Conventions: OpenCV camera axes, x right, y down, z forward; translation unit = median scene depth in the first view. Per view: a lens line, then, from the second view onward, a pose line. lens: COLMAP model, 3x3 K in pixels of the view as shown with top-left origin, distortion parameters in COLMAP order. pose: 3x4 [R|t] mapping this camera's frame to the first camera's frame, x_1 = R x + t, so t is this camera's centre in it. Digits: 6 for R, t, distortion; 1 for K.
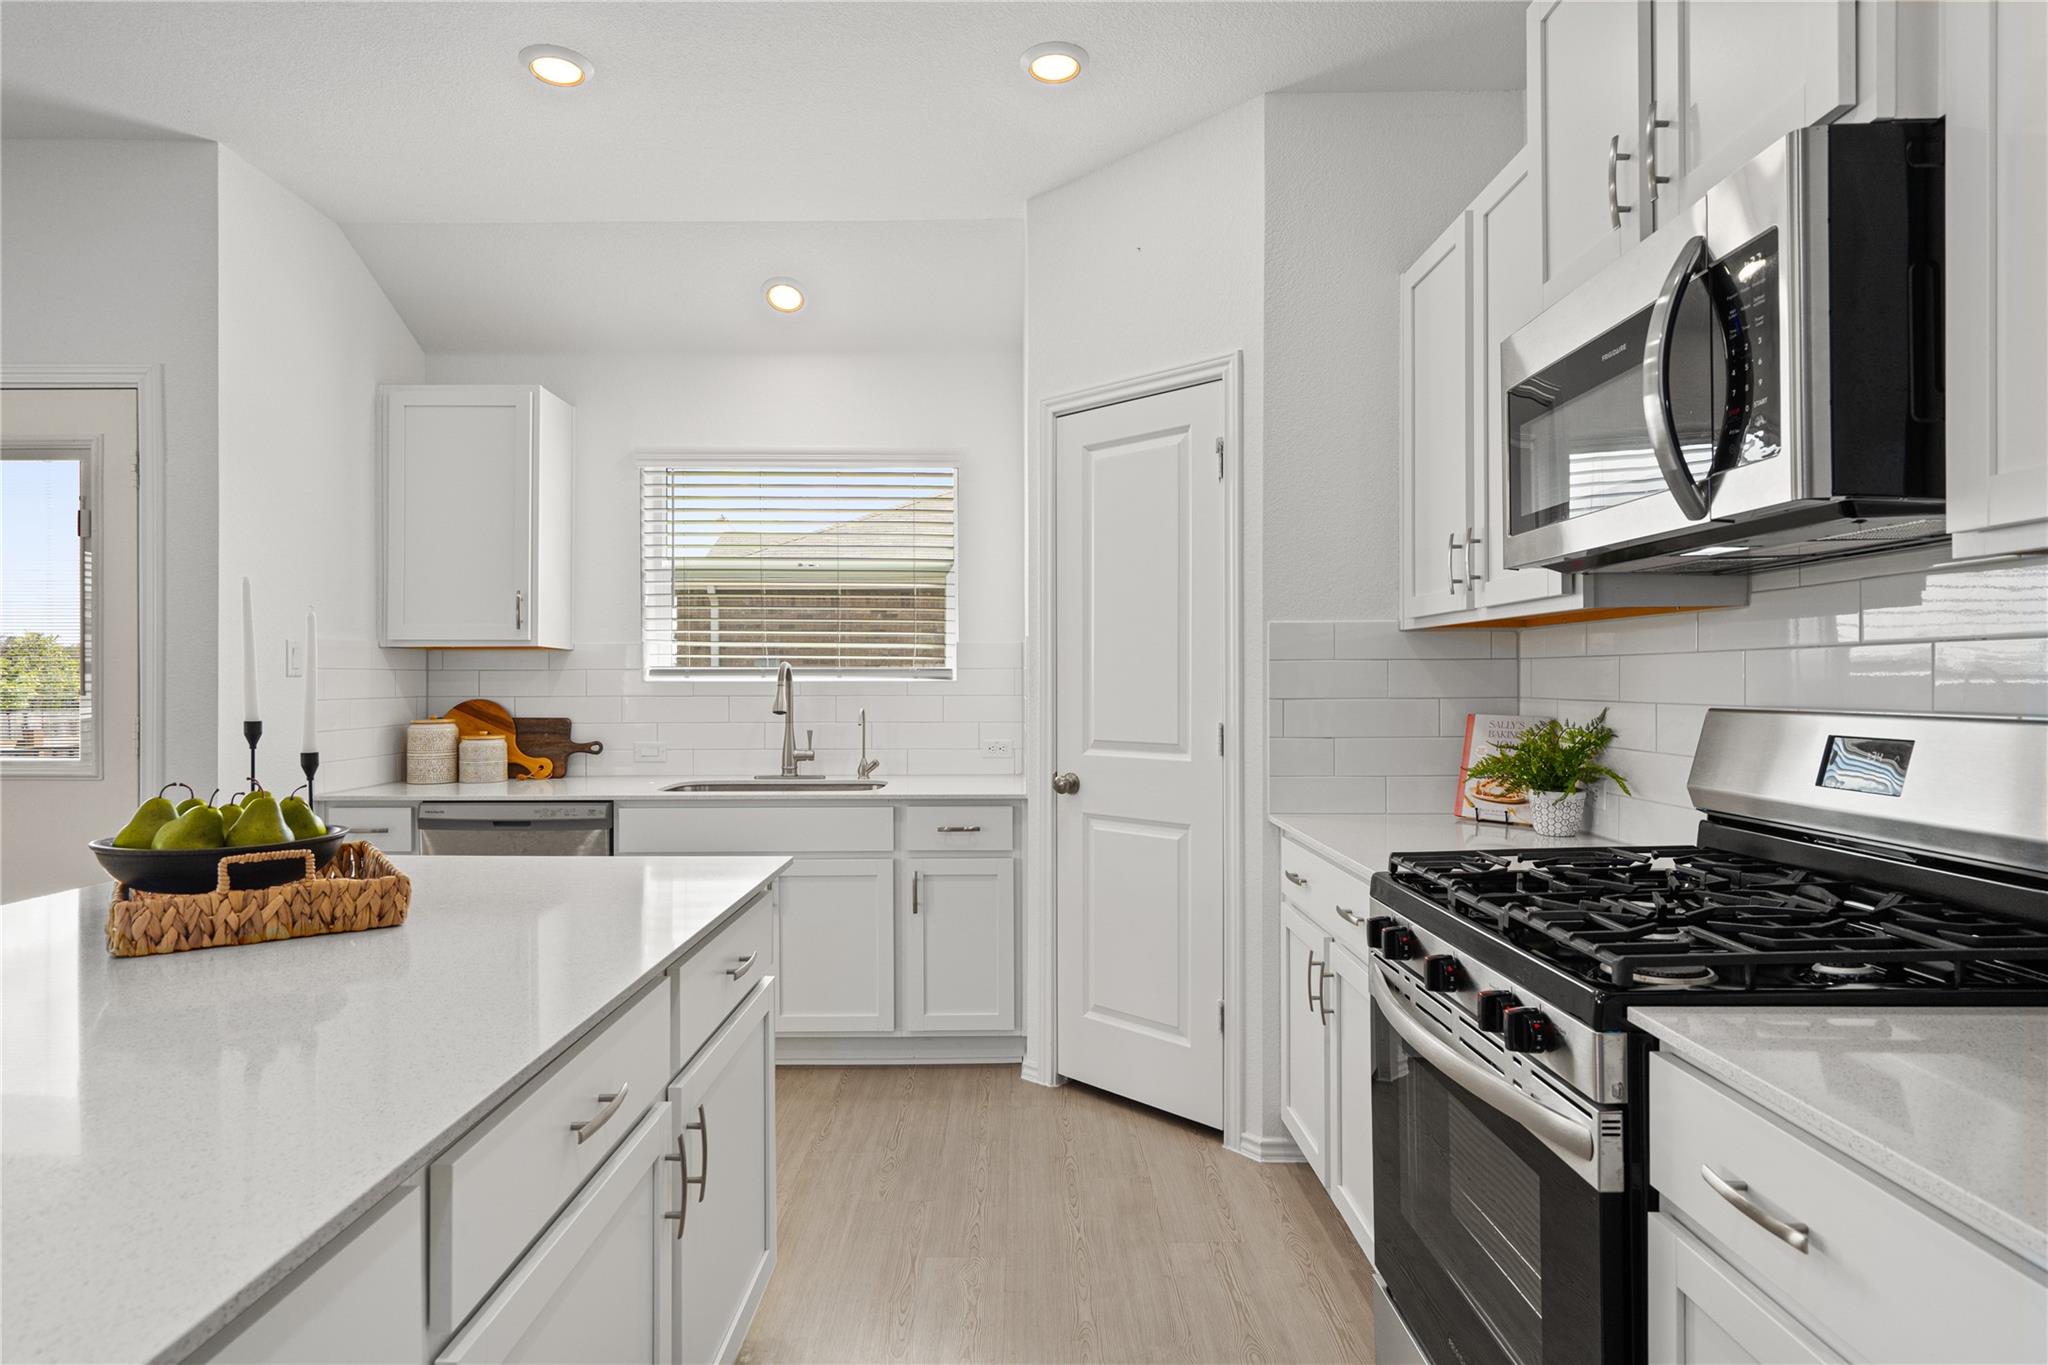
lens RADIAL K [[1086.3, 0, 1019.0], [0, 1086.3, 690.9], [0, 0, 1]] dist [-0.004691, -0.002199]
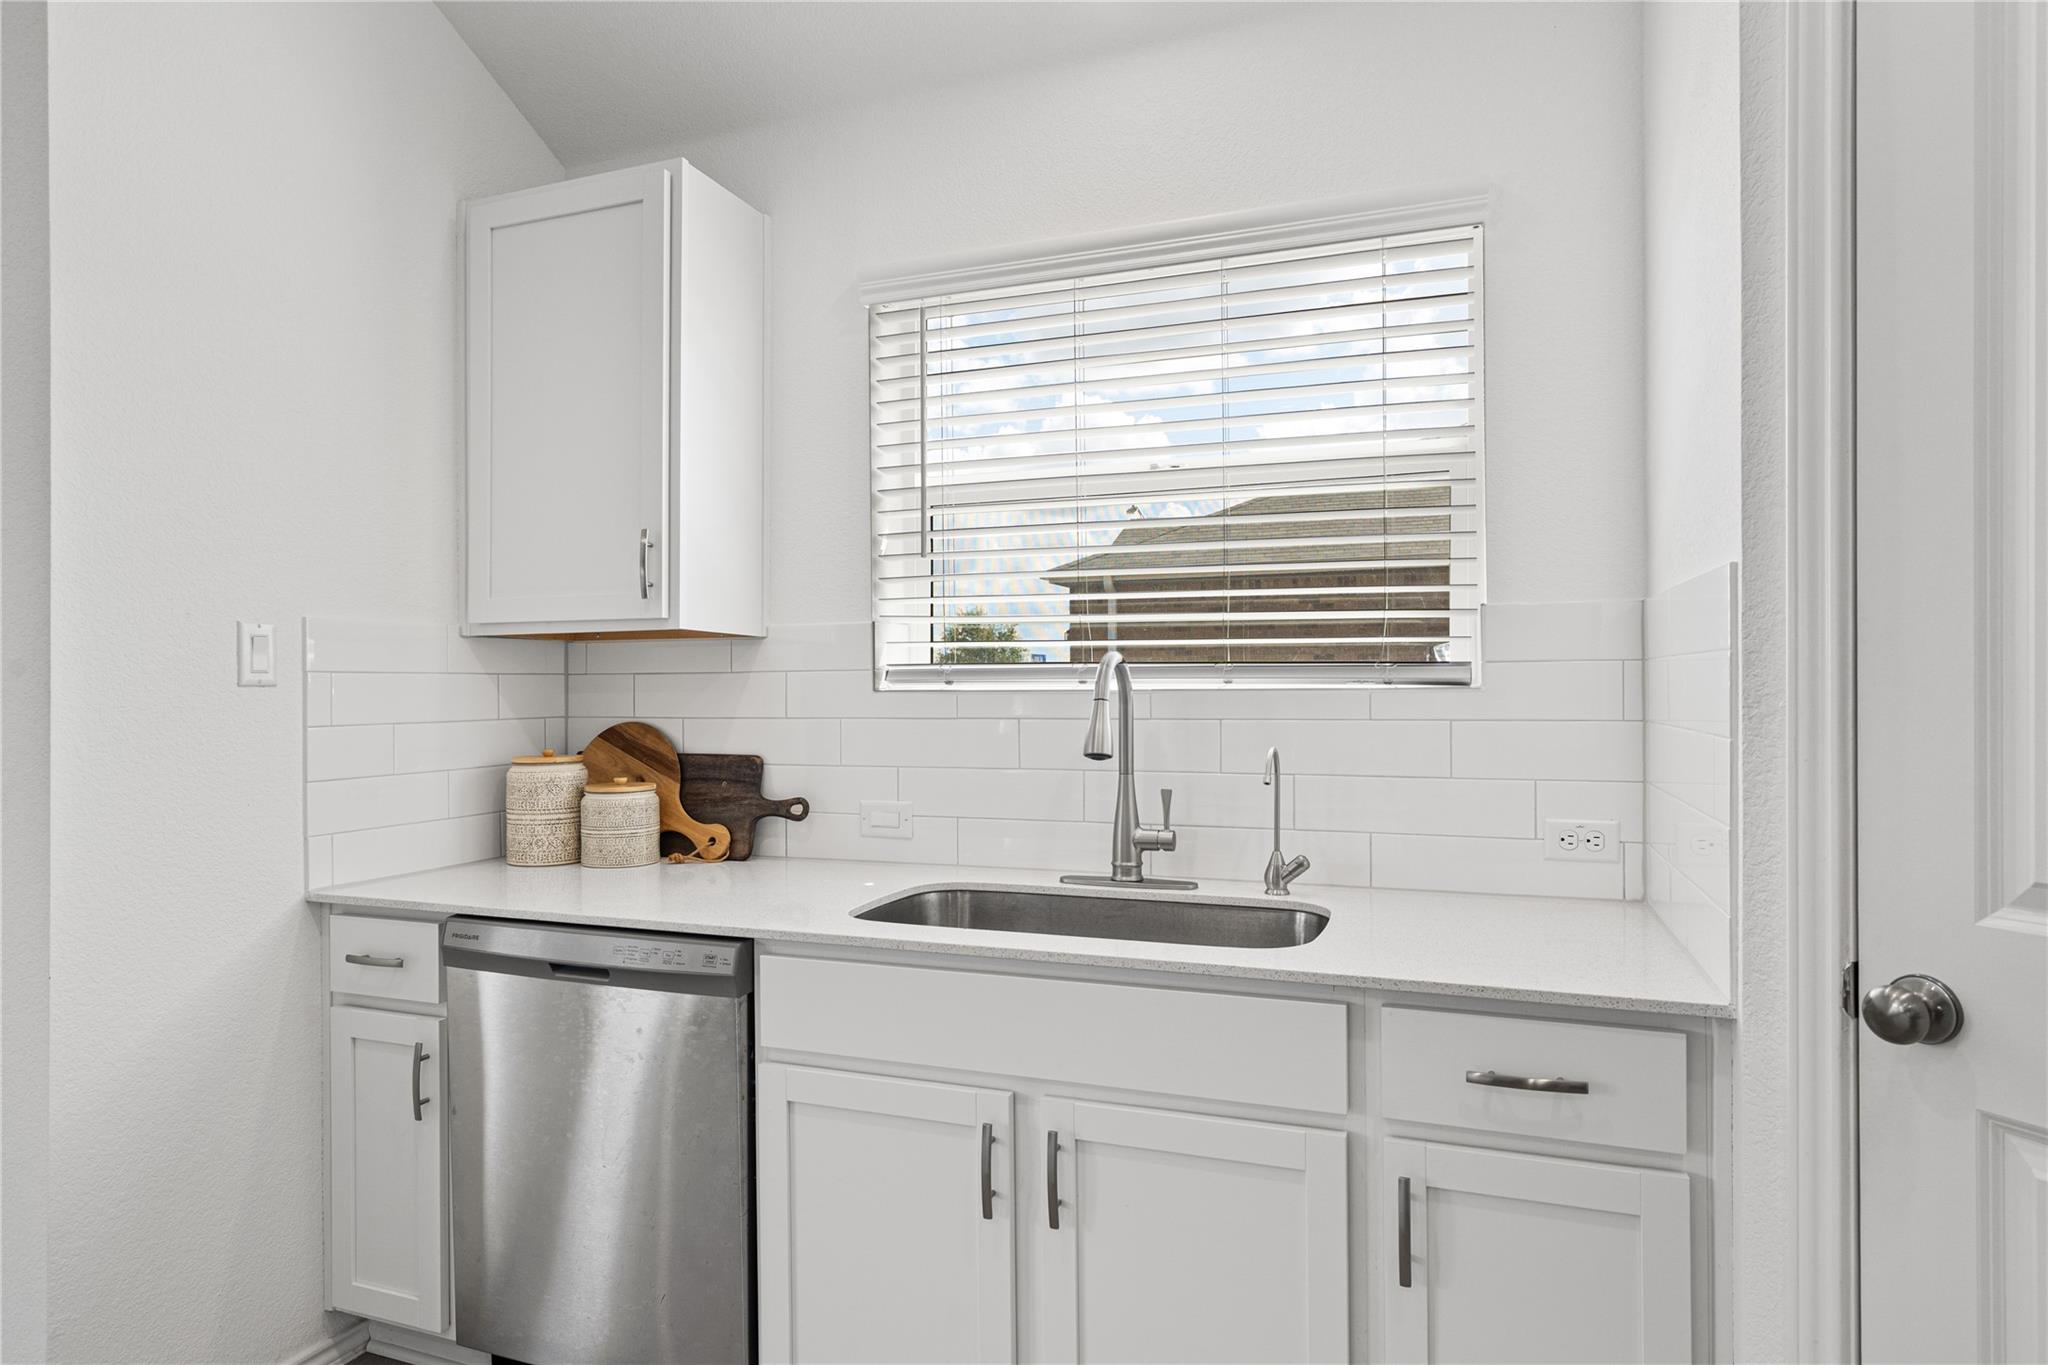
lens RADIAL K [[1160.8, 0, 1029.2], [0, 1160.8, 686.1], [0, 0, 1]] dist [0.005105, -0.000067]
pose [[0.932860, -0.004844, -0.360207, -0.063274], [0.001065, 0.999942, -0.010688, -0.005309], [0.360238, 0.009587, 0.932811, 0.505916]]
